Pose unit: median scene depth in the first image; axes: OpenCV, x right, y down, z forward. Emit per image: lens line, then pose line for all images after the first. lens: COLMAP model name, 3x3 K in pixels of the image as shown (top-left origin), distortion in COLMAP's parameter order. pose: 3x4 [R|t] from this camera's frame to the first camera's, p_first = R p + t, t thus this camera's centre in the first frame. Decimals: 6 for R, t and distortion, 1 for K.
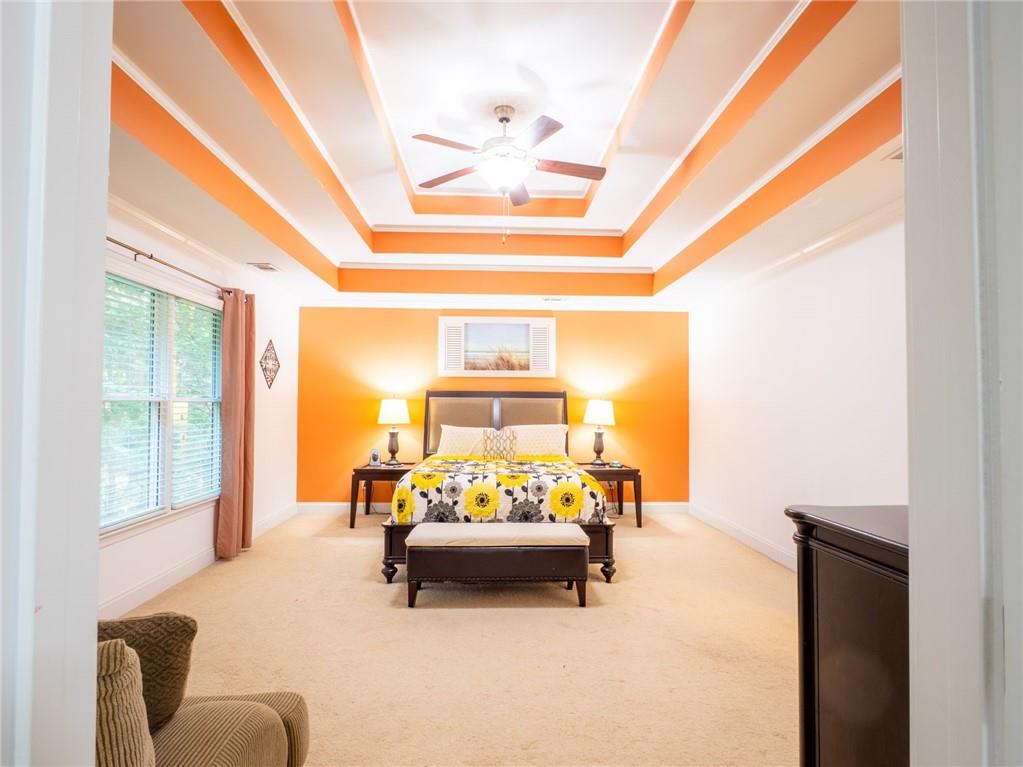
lens RADIAL K [[554.3, 0, 512.0], [0, 554.3, 389.4], [0, 0, 1]] dist [-0.003132, -0.000263]
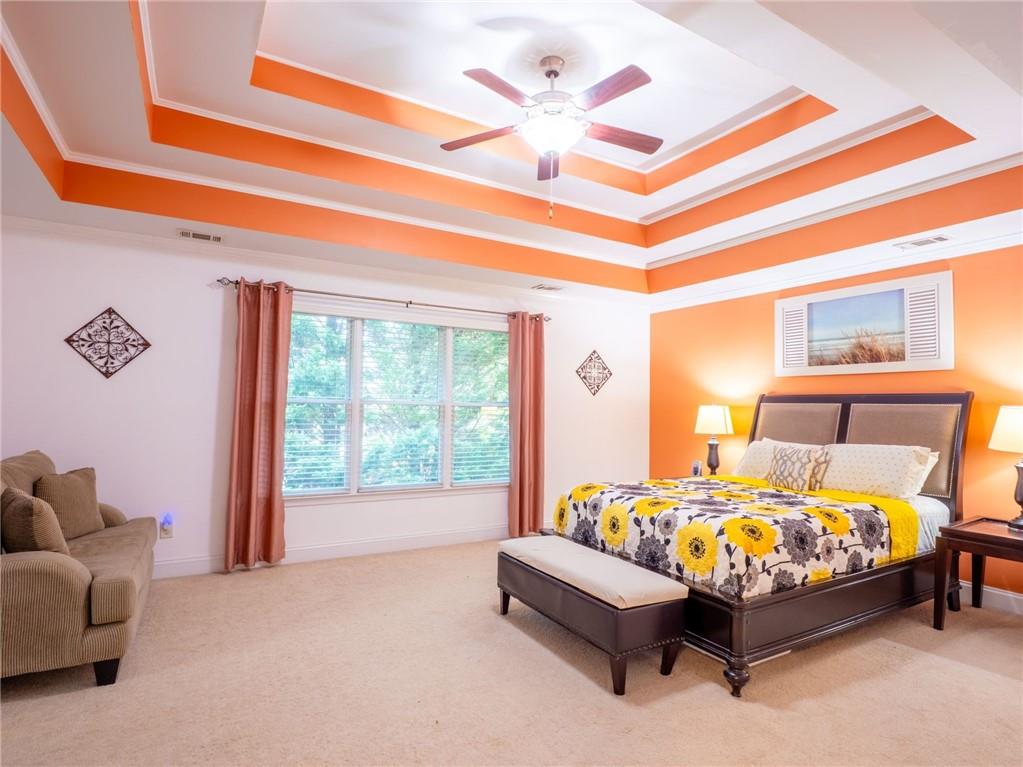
lens RADIAL K [[554.3, 0, 512.0], [0, 554.3, 389.4], [0, 0, 1]] dist [-0.003132, -0.000263]
pose [[0.472776, -0.026604, -0.880781, 0.444730], [0.009450, 0.999640, -0.025122, 0.012659], [0.881132, 0.003554, 0.472857, 0.347947]]
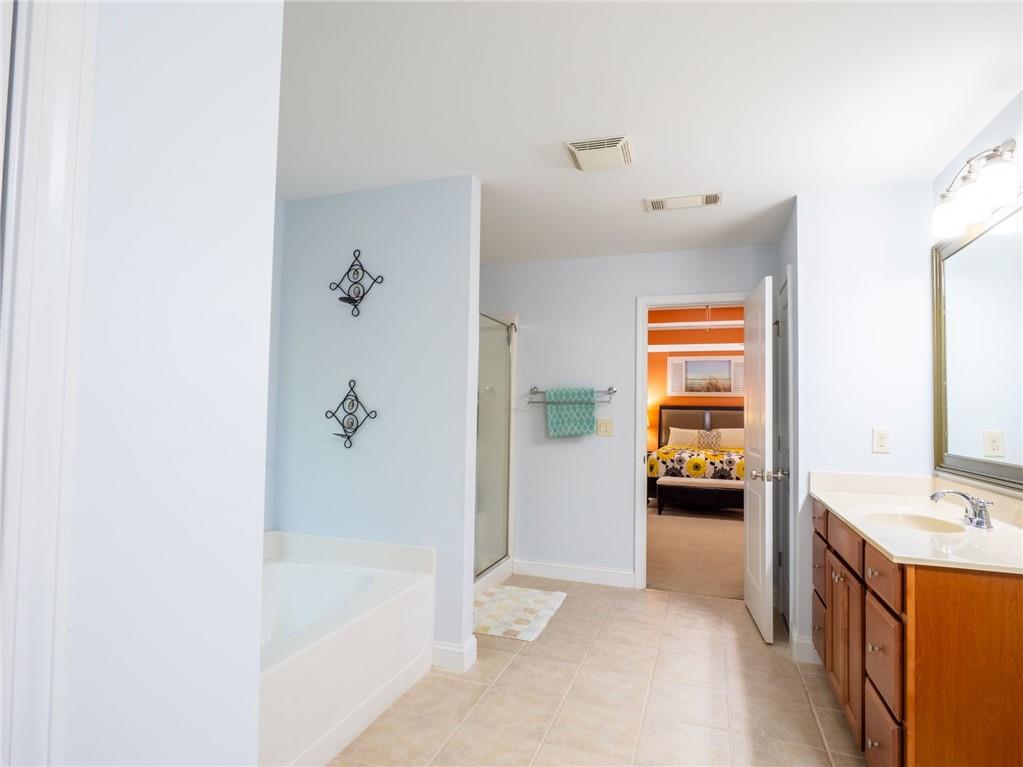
lens RADIAL K [[554.3, 0, 512.0], [0, 554.3, 389.4], [0, 0, 1]] dist [-0.003132, -0.000263]
pose [[0.928231, -0.003763, -0.371985, 0.045220], [-0.002156, 0.999878, -0.015494, -0.019690], [0.371998, 0.015184, 0.928109, -0.682978]]
